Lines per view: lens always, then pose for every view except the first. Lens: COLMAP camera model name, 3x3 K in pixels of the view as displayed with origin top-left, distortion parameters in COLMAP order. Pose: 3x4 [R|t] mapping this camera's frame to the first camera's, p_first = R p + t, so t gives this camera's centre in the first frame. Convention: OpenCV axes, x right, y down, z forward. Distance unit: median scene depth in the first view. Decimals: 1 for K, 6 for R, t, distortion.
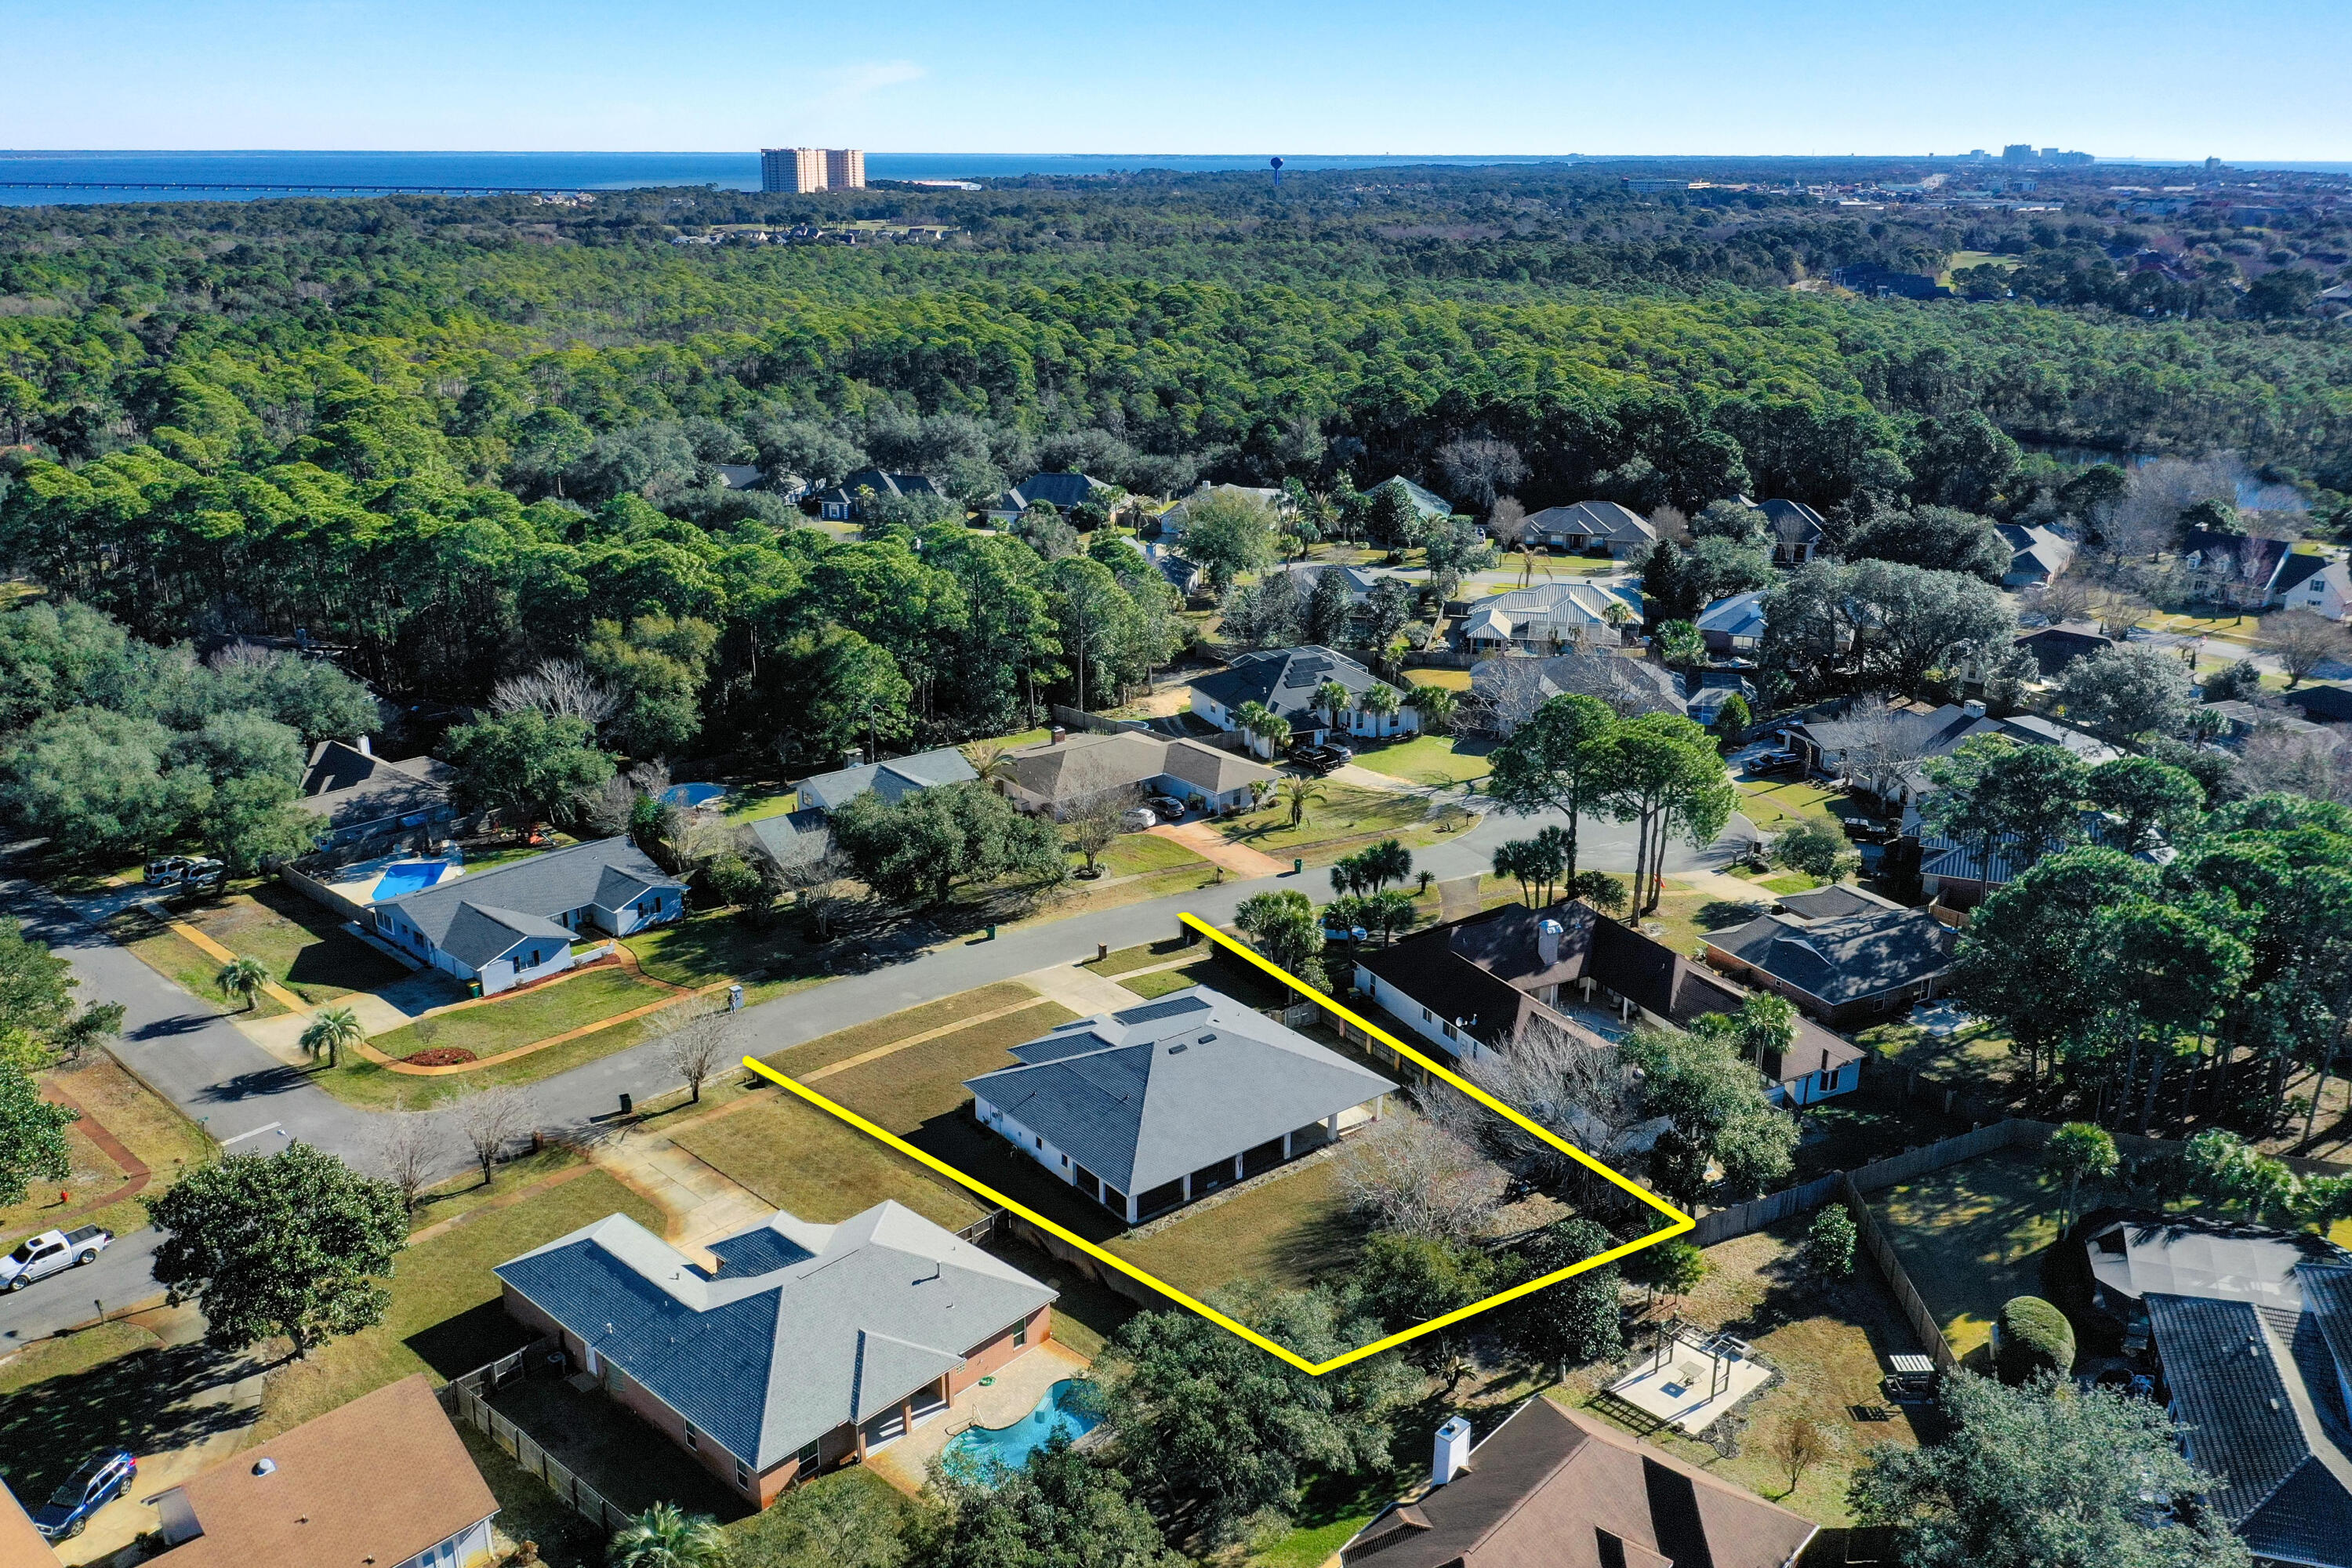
lens RADIAL K [[1856.7, 0, 1176.0], [0, 1856.7, 784.0], [0, 0, 1]] dist [-0.006276, -0.009301]
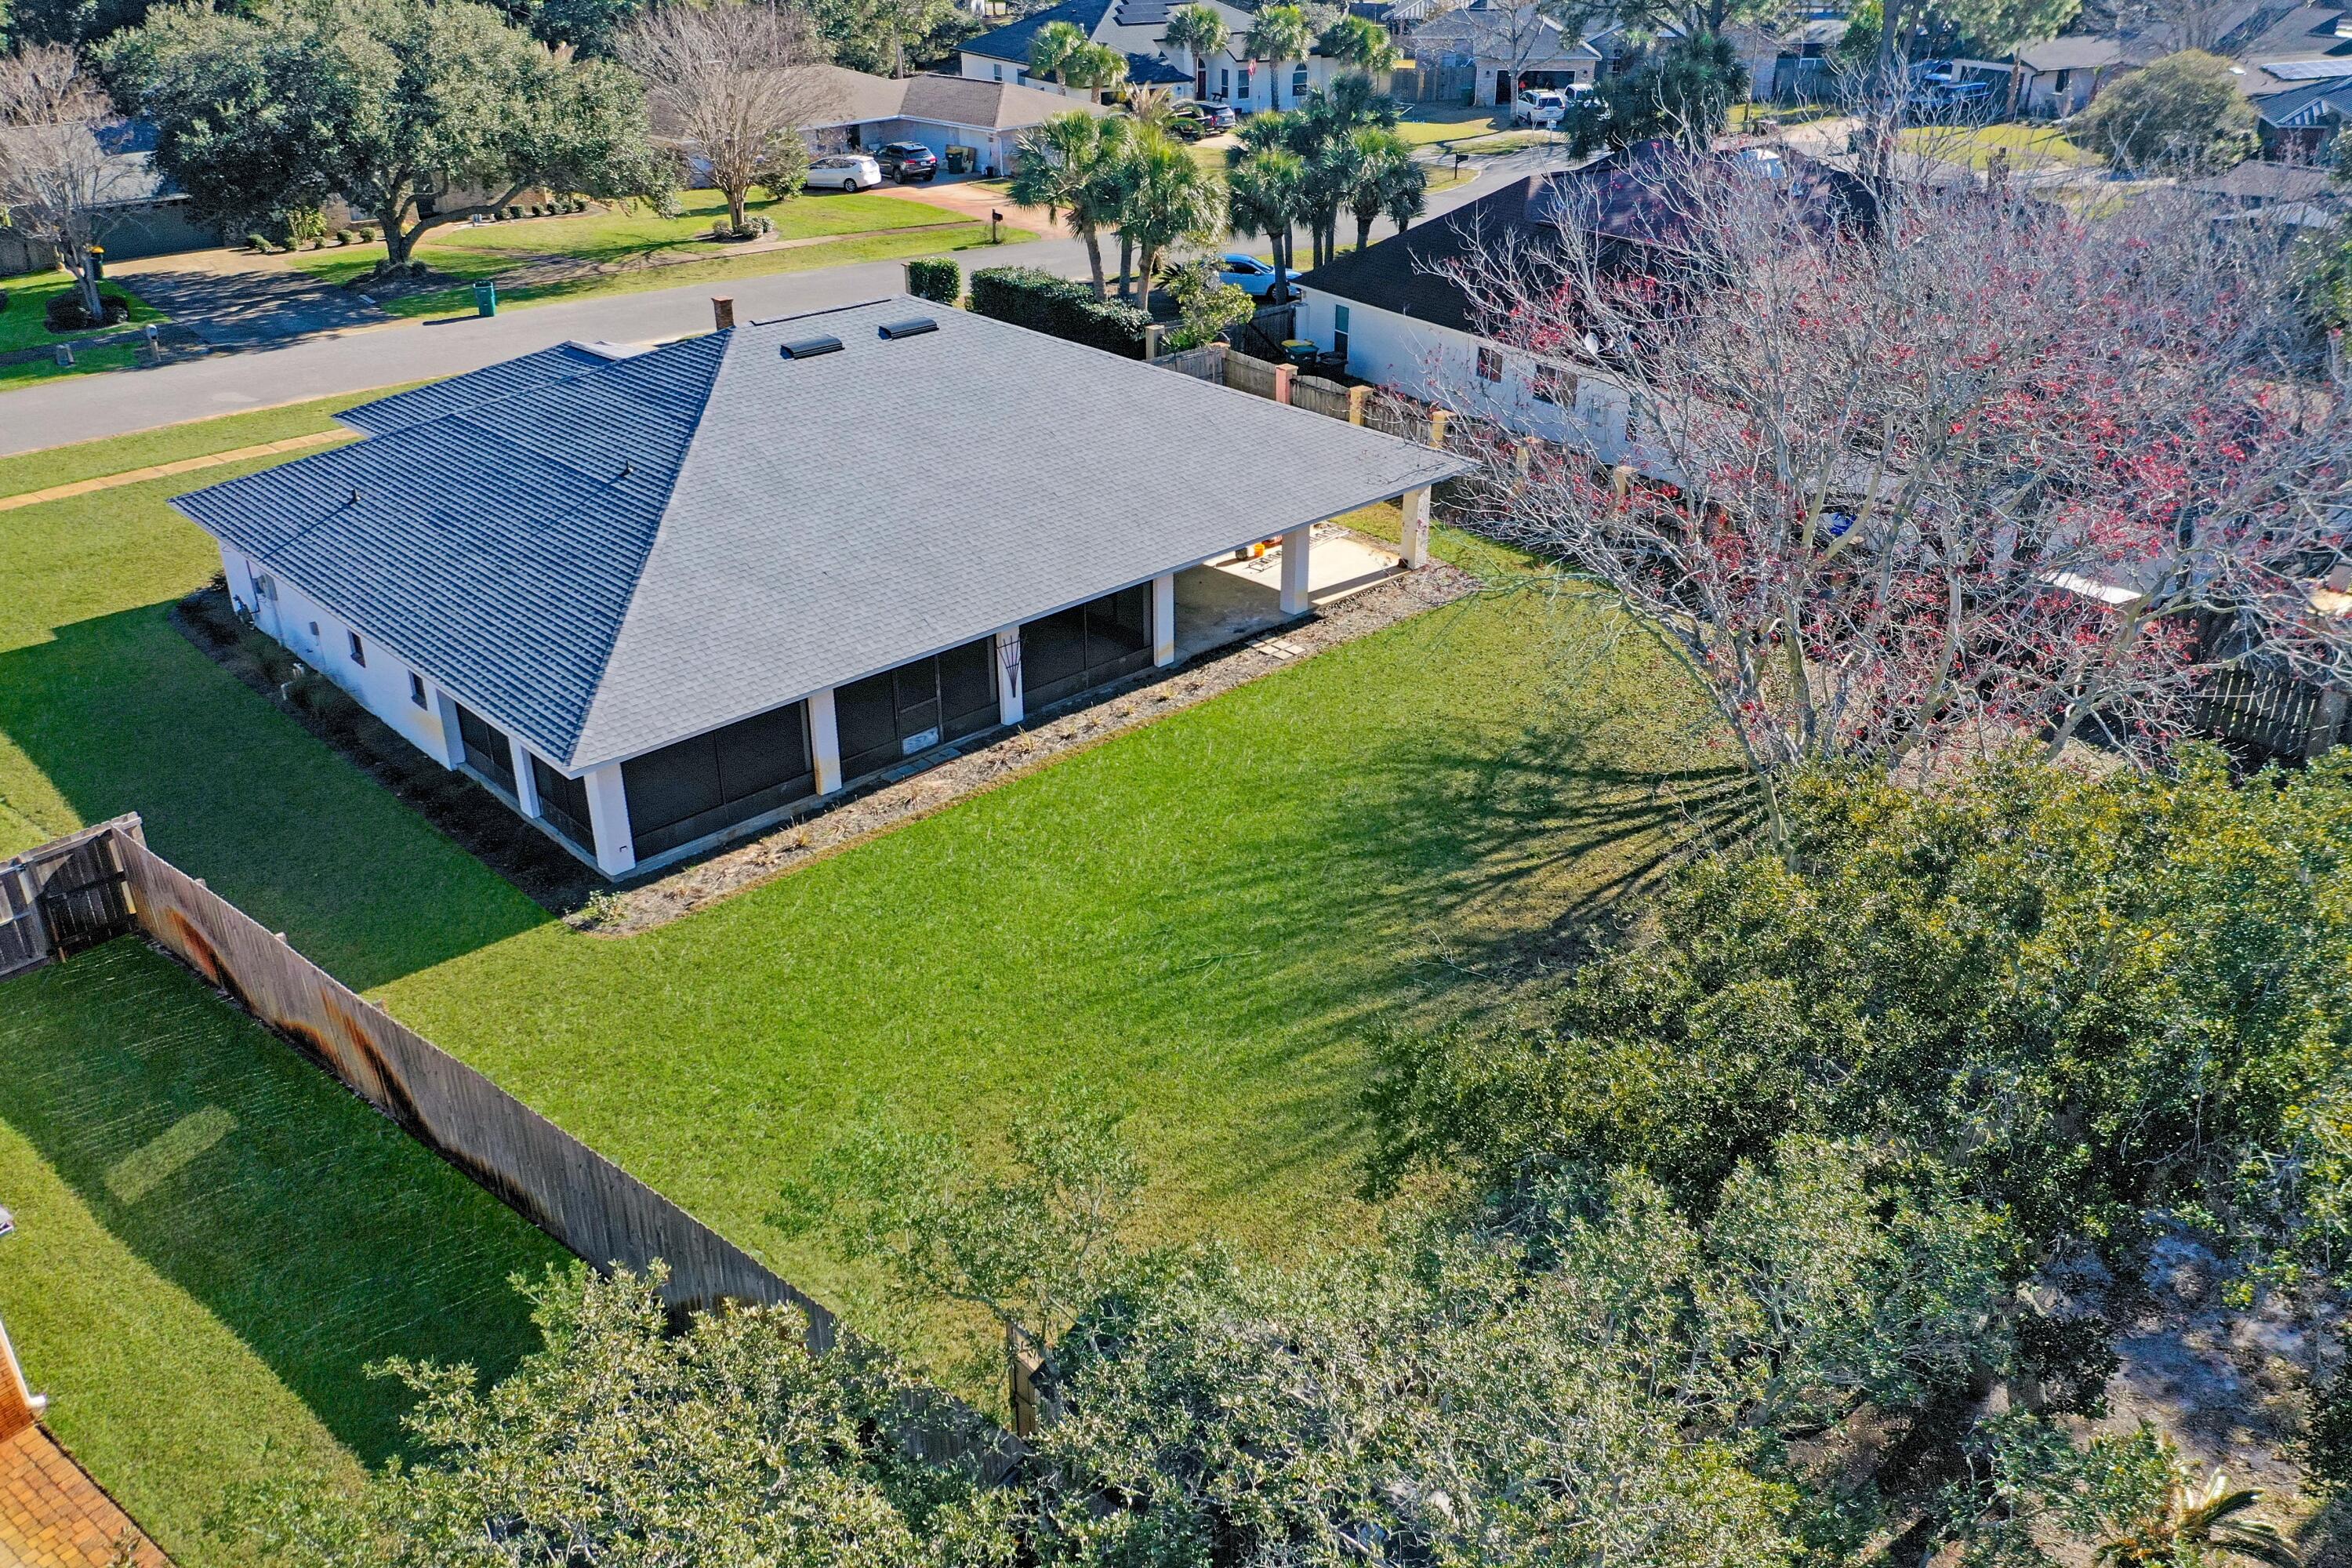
lens RADIAL K [[1856.7, 0, 1176.0], [0, 1856.7, 784.0], [0, 0, 1]] dist [-0.006276, -0.009301]
pose [[0.995797, -0.051125, 0.075993, 0.030279], [0.038919, 0.987272, 0.154204, 0.143888], [-0.082910, -0.150599, 0.985112, 0.566105]]
